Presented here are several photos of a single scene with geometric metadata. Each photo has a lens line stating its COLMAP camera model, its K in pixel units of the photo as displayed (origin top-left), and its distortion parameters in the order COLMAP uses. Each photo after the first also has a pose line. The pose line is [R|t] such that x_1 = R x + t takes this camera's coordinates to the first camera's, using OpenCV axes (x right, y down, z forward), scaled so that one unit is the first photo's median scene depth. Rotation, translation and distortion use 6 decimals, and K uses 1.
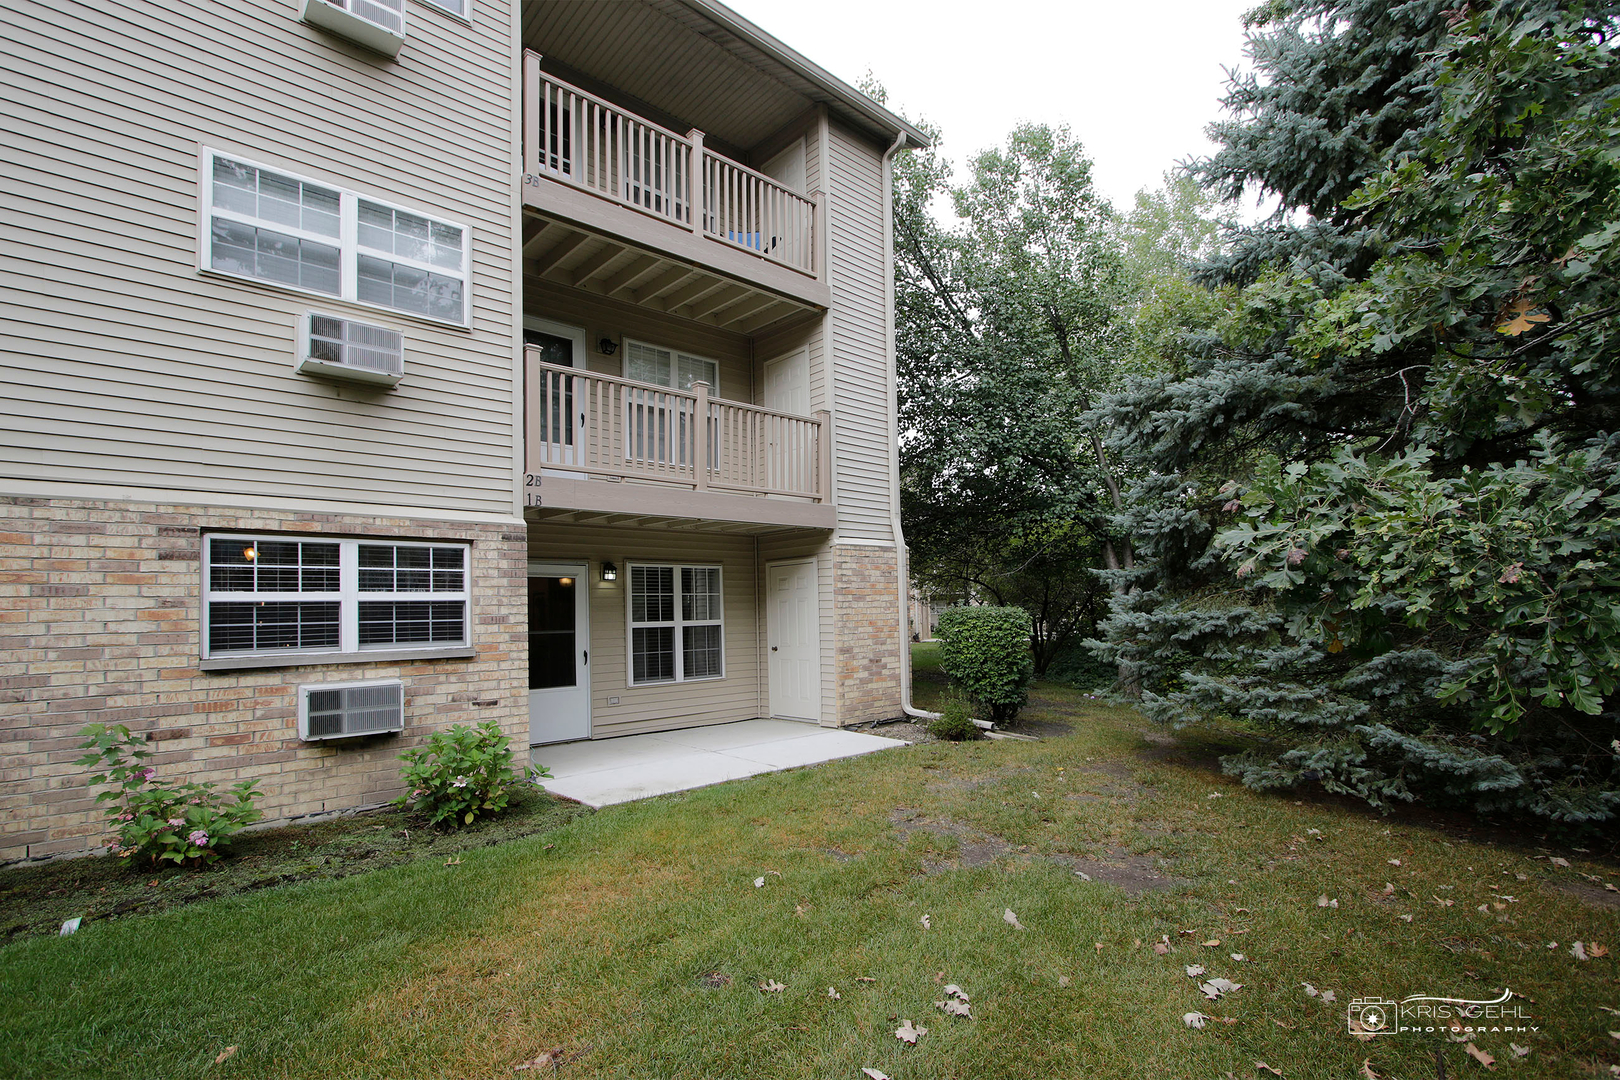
lens RADIAL K [[761.8, 0, 813.3], [0, 761.8, 596.0], [0, 0, 1]] dist [-0.018483, -0.000223]
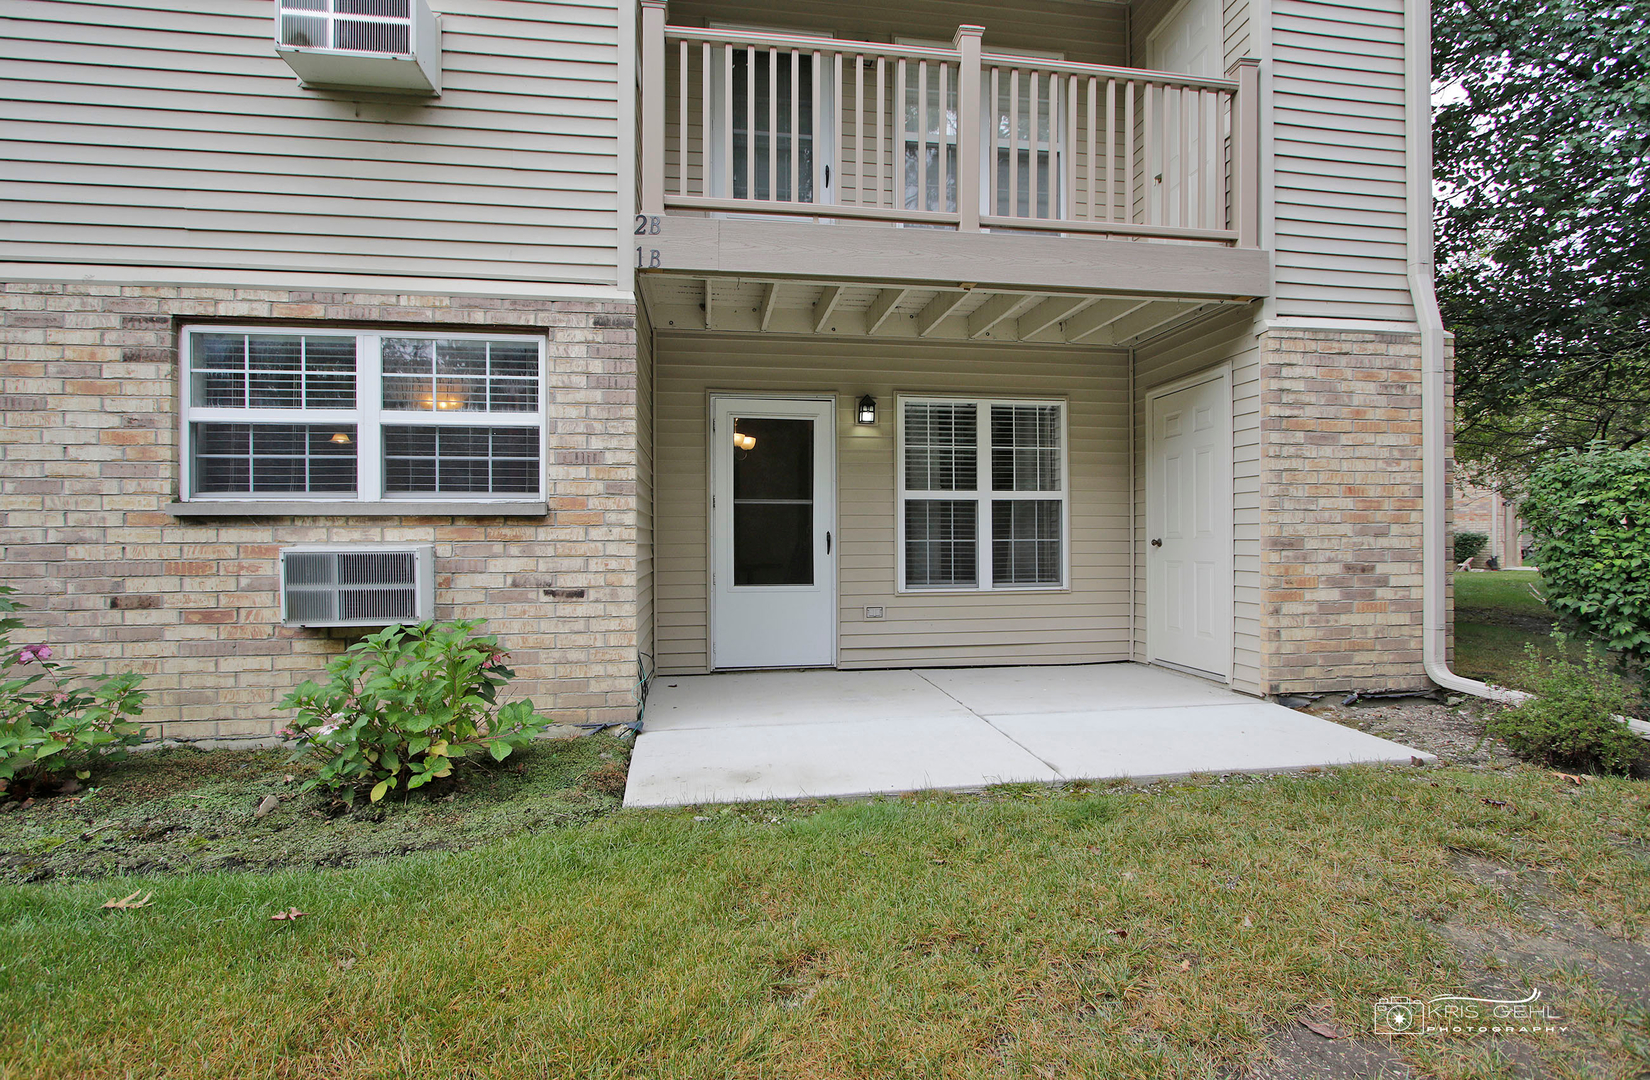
lens RADIAL K [[793.0, 0, 850.6], [0, 793.0, 542.2], [0, 0, 1]] dist [-0.017751, 0.000517]
pose [[0.847522, 0.024011, -0.530217, 0.107553], [-0.006692, 0.999380, 0.034560, 0.078994], [0.530718, -0.025742, 0.847158, 0.601304]]
